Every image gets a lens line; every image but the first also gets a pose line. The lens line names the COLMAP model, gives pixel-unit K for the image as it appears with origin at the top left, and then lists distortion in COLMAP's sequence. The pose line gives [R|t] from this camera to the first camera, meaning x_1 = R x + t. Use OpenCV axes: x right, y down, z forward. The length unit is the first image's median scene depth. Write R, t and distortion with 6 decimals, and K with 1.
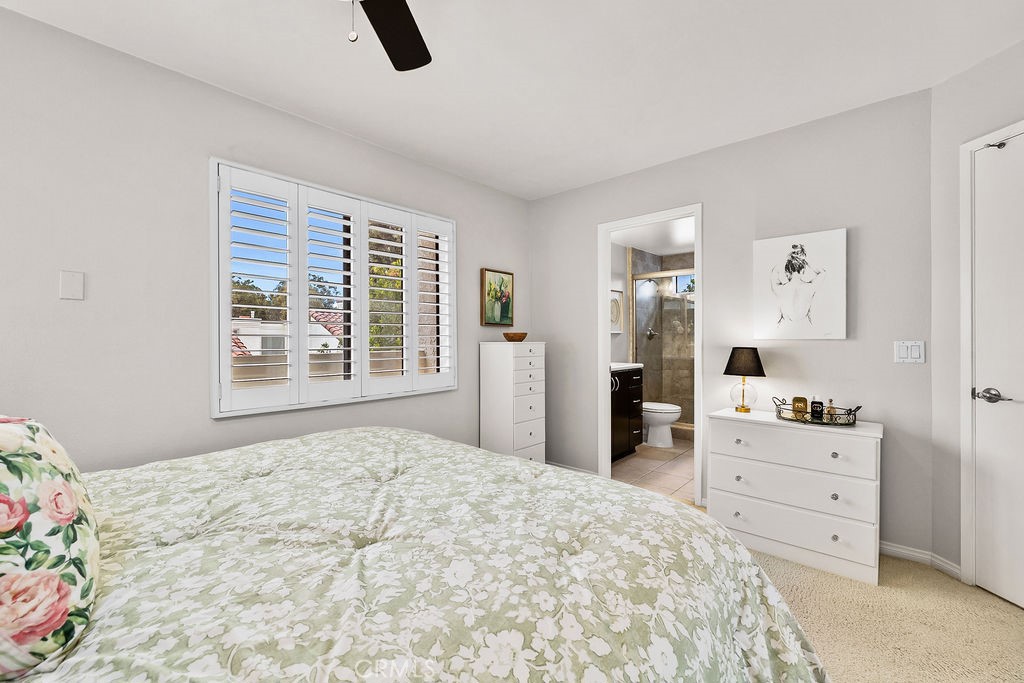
lens RADIAL K [[437.5, 0, 508.7], [0, 437.5, 339.8], [0, 0, 1]] dist [0.000616, 0.000139]
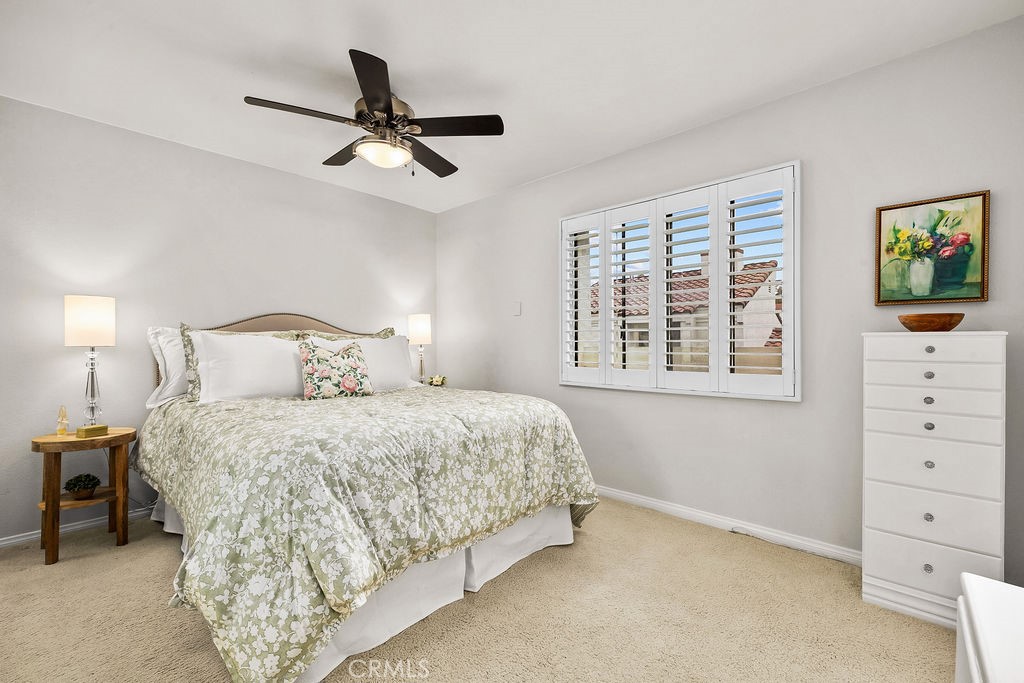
lens RADIAL K [[437.5, 0, 508.7], [0, 437.5, 339.8], [0, 0, 1]] dist [0.000616, 0.000139]
pose [[-0.033484, -0.002755, -0.999435, 0.521515], [0.000519, 0.999996, -0.002774, 0.014147], [0.999439, -0.000612, -0.033483, 0.497618]]
